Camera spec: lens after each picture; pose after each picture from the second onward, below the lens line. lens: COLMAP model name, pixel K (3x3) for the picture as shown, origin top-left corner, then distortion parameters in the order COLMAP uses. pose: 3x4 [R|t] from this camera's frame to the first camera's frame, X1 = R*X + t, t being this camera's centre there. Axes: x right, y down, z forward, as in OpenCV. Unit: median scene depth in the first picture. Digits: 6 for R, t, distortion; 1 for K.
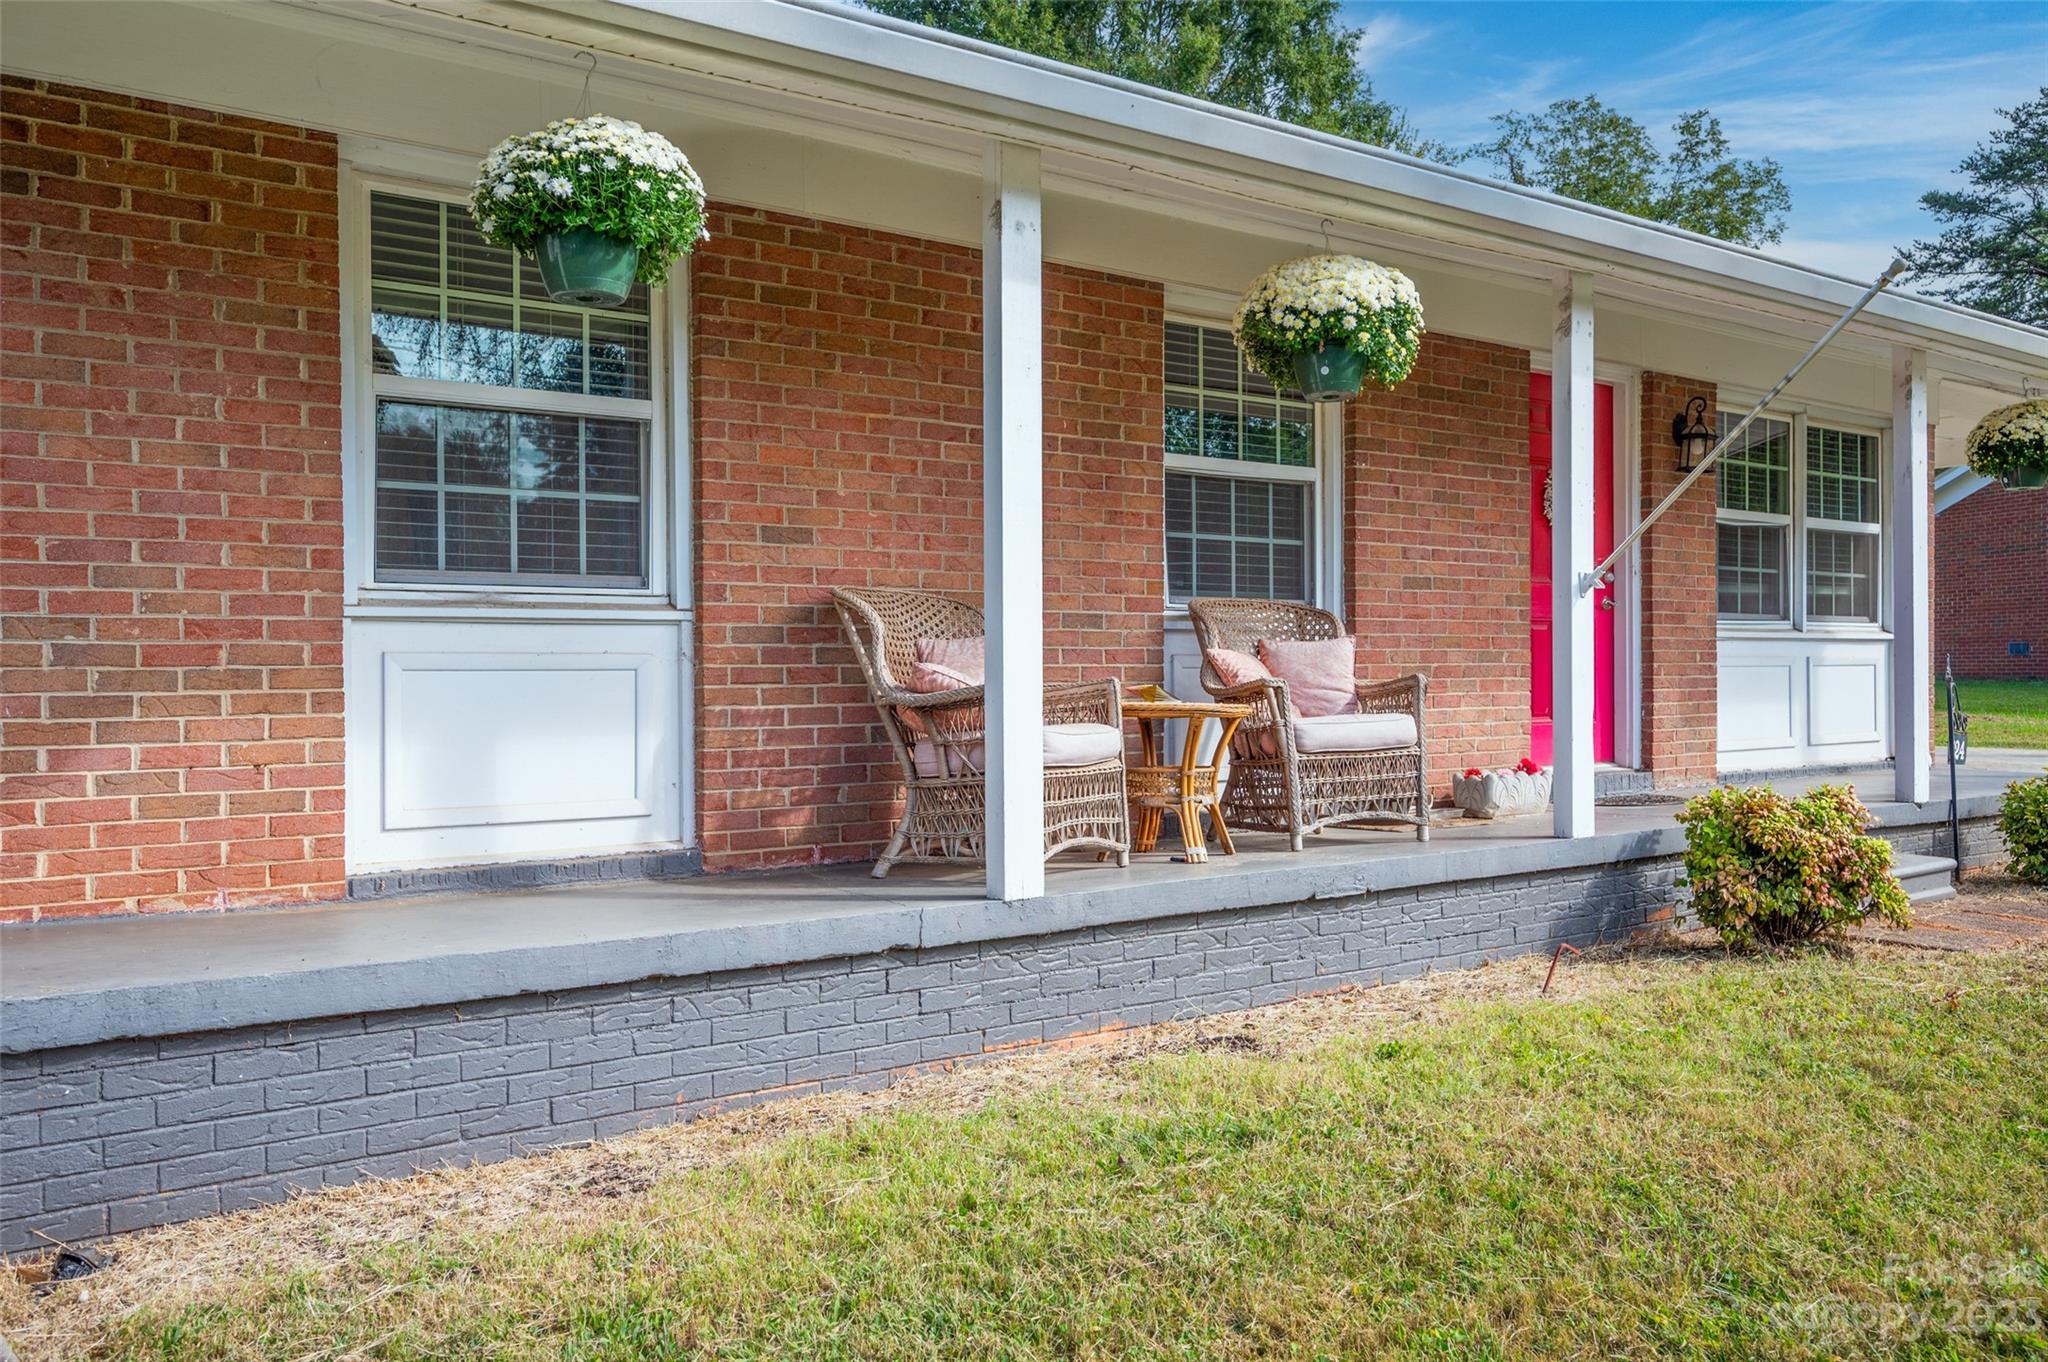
lens RADIAL K [[1607.6, 0, 1024.0], [0, 1607.6, 681.0], [0, 0, 1]] dist [-0.012268, -0.001791]
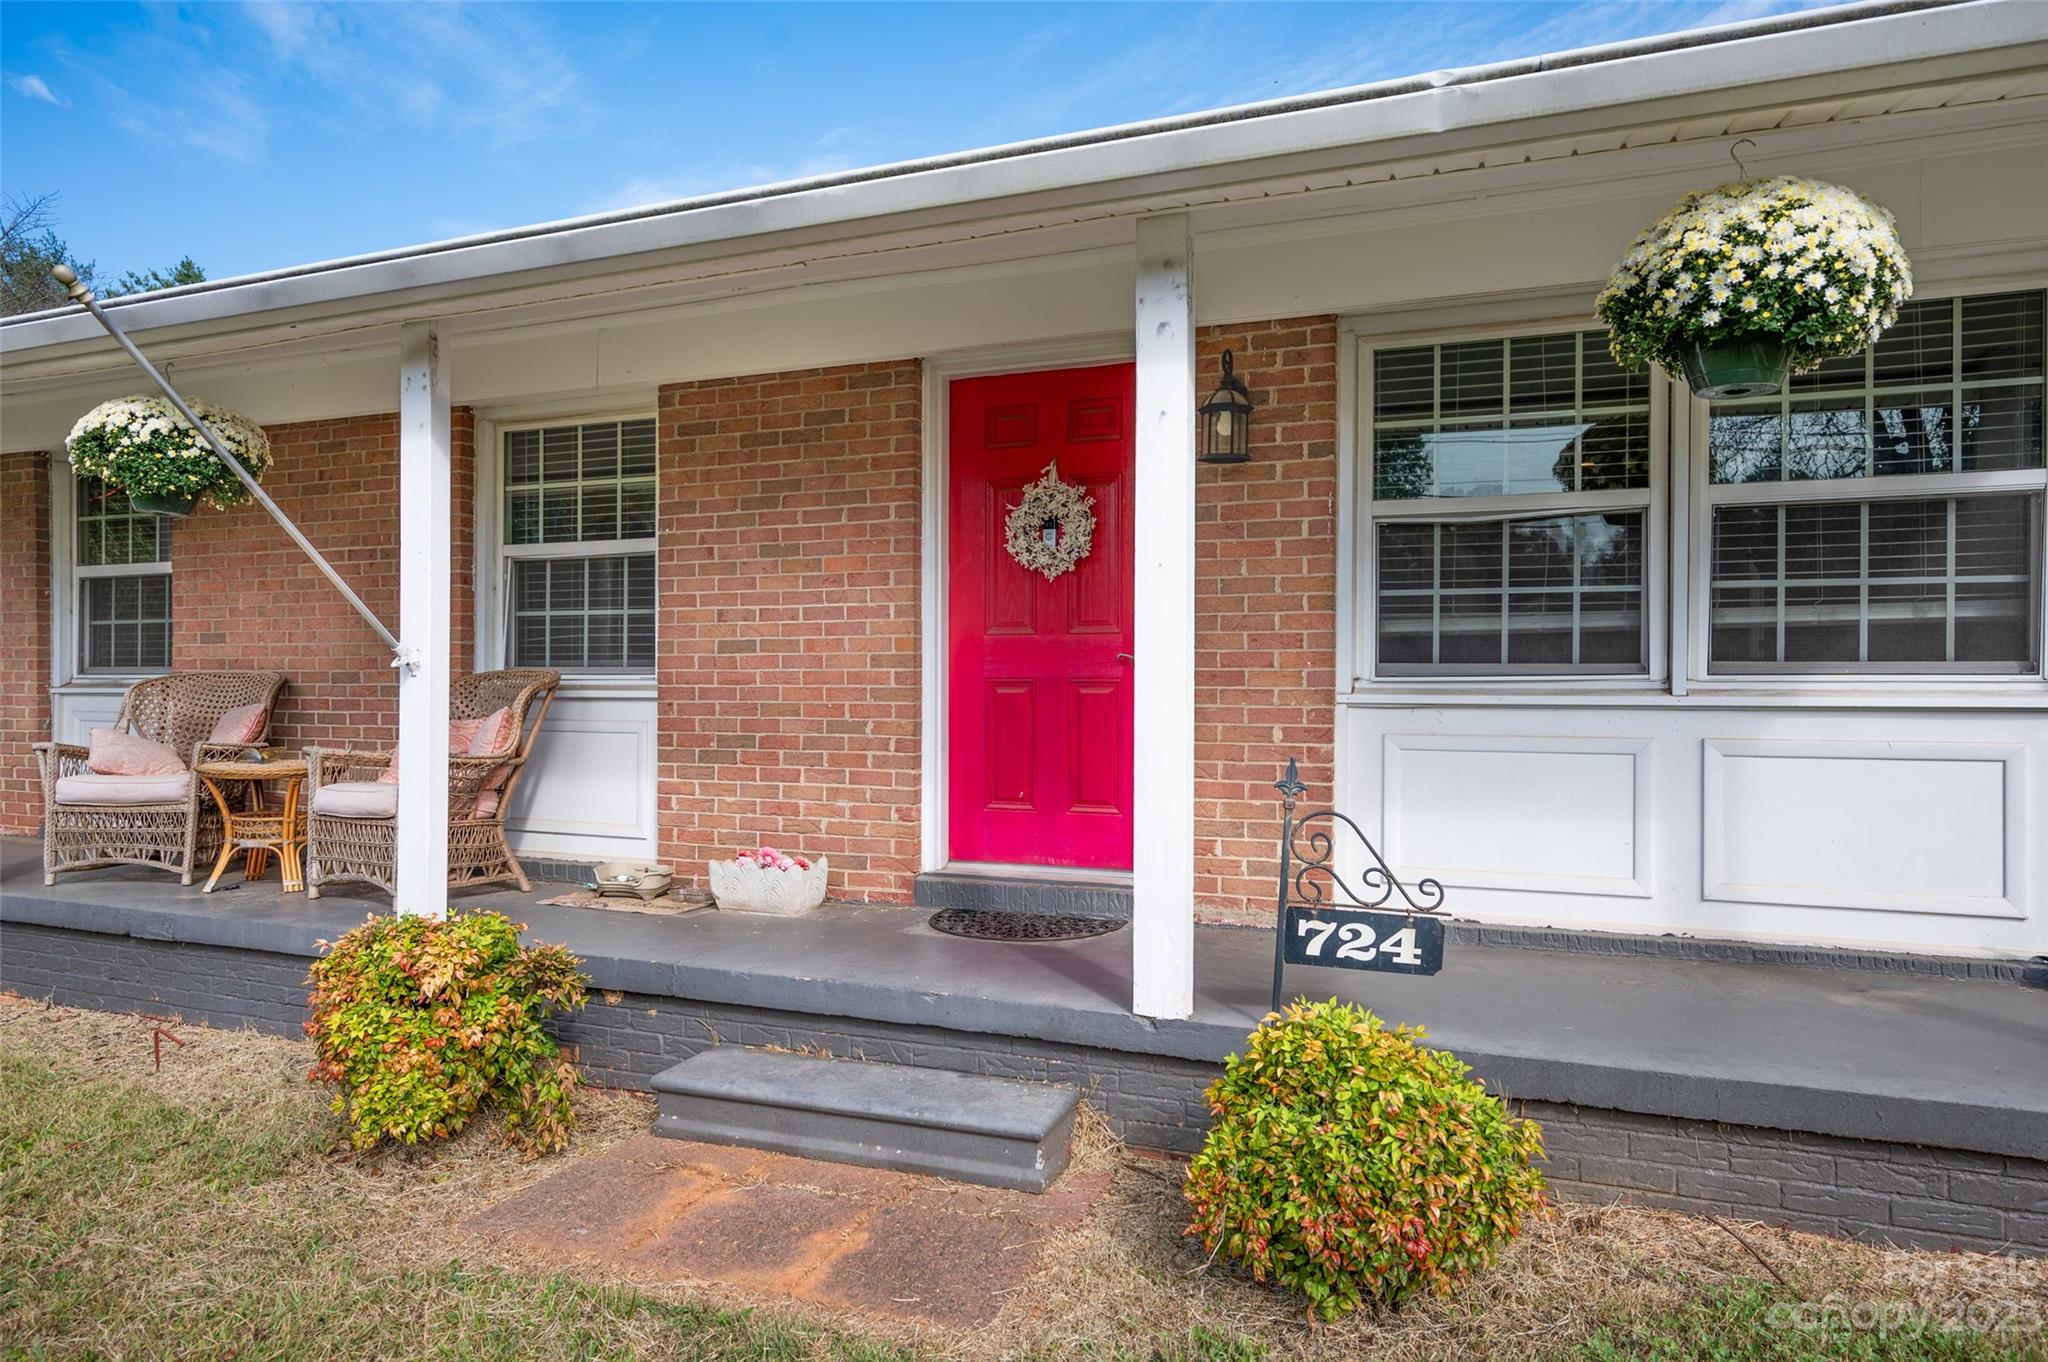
lens RADIAL K [[1123.9, 0, 1048.1], [0, 1123.9, 663.0], [0, 0, 1]] dist [0.000318, -0.001205]
pose [[0.562470, 0.003544, -0.826810, 0.951457], [-0.004430, 0.999989, 0.001273, -0.056740], [0.826806, 0.002947, 0.562480, 0.834430]]
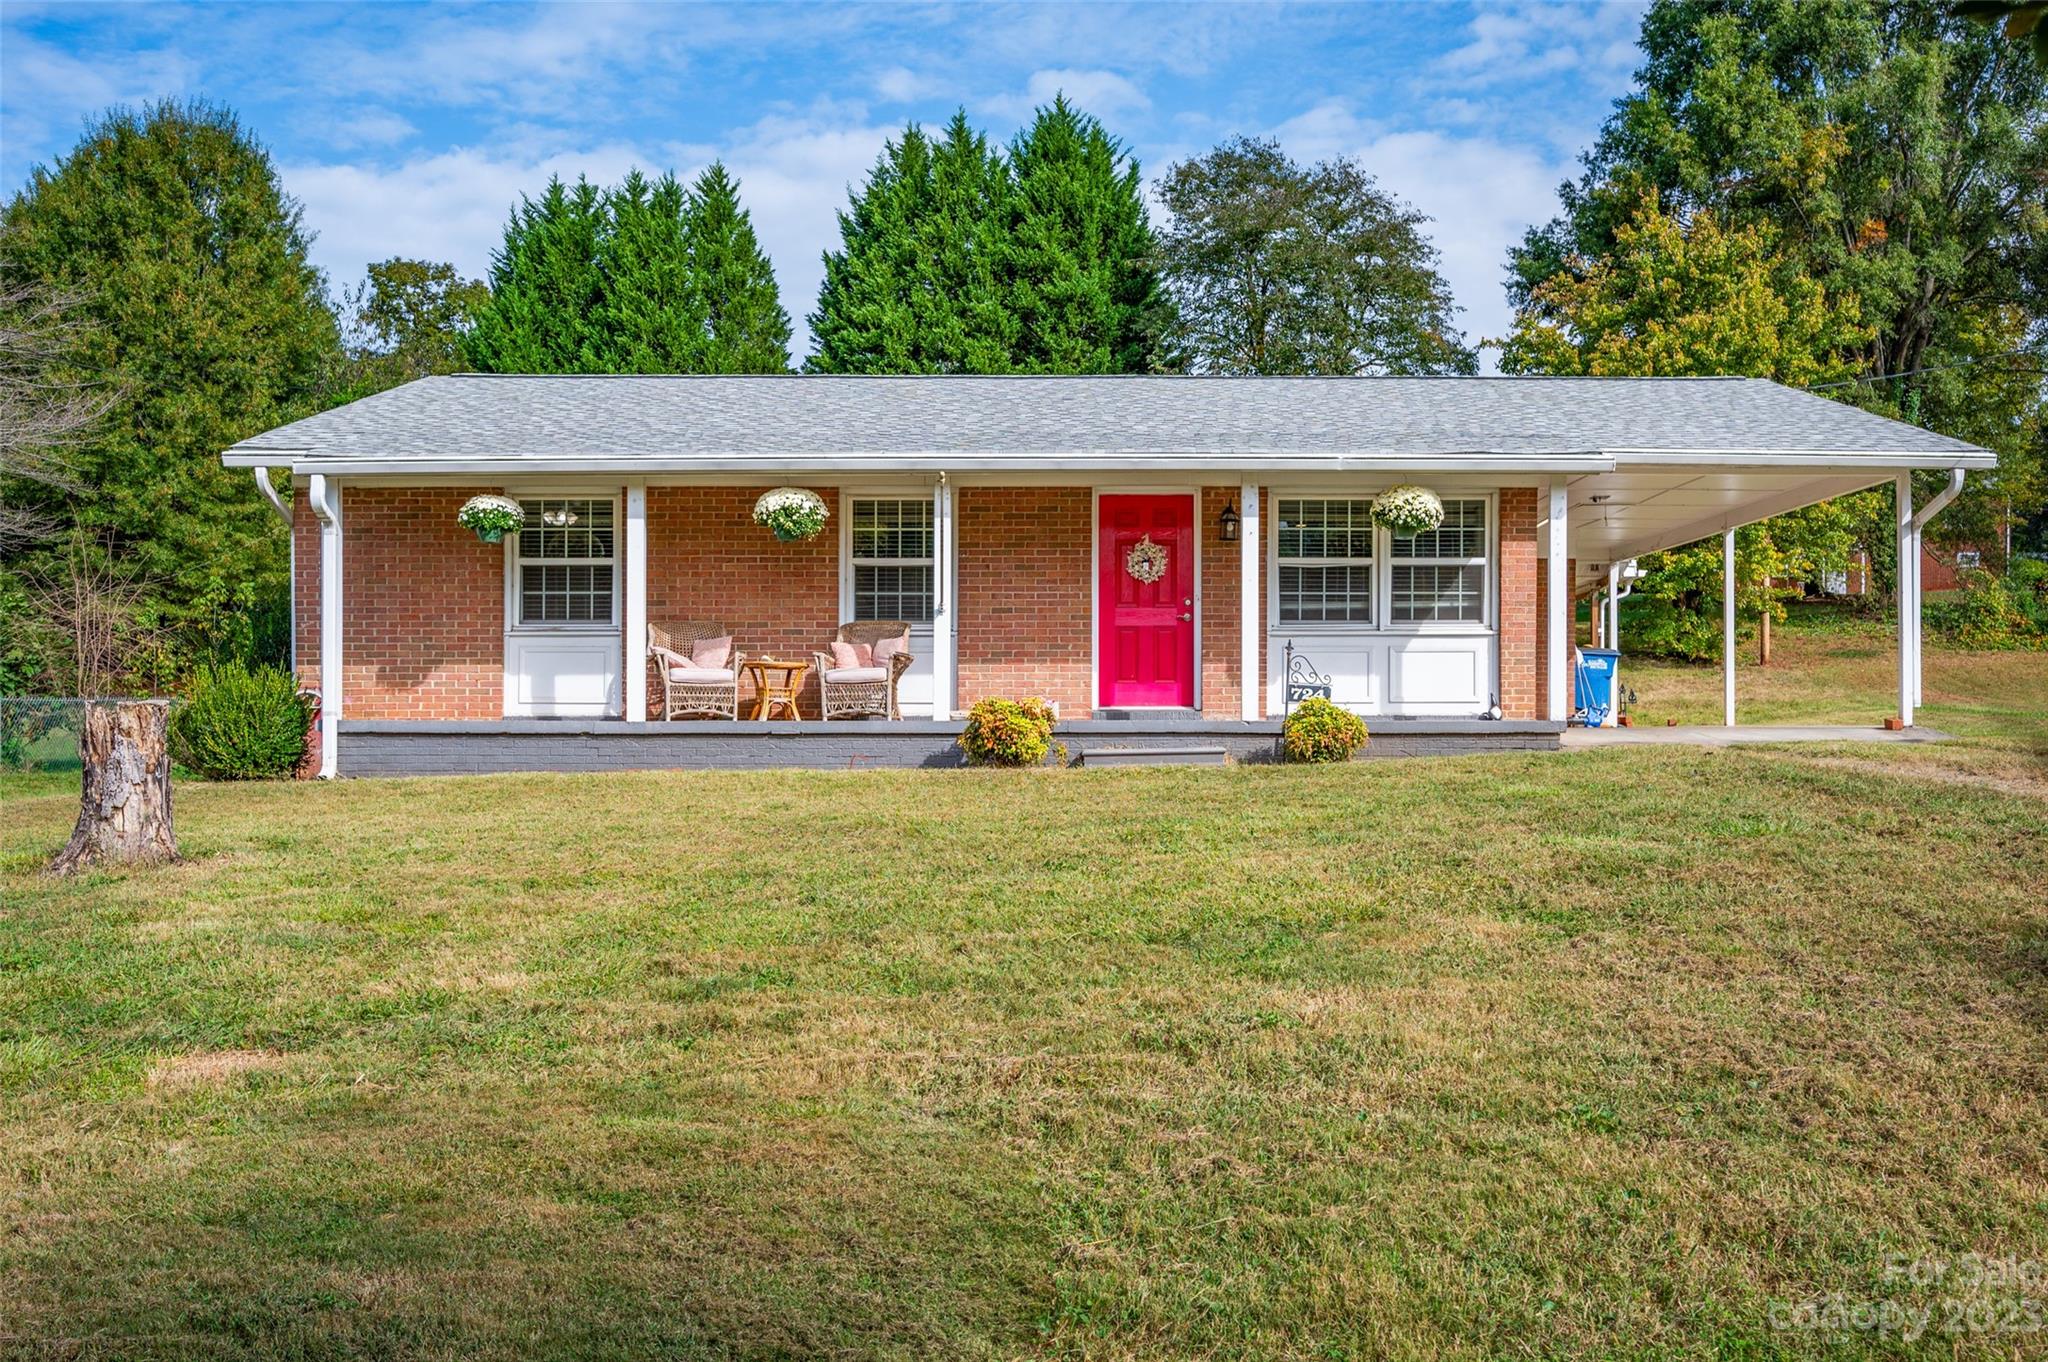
lens RADIAL K [[1637.3, 0, 1023.1], [0, 1637.3, 710.3], [0, 0, 1]] dist [-0.001554, -0.000563]
pose [[0.820474, 0.003720, -0.571672, 1.558862], [-0.006260, 0.999977, -0.002477, 0.075753], [0.571650, 0.005611, 0.820479, -0.741623]]
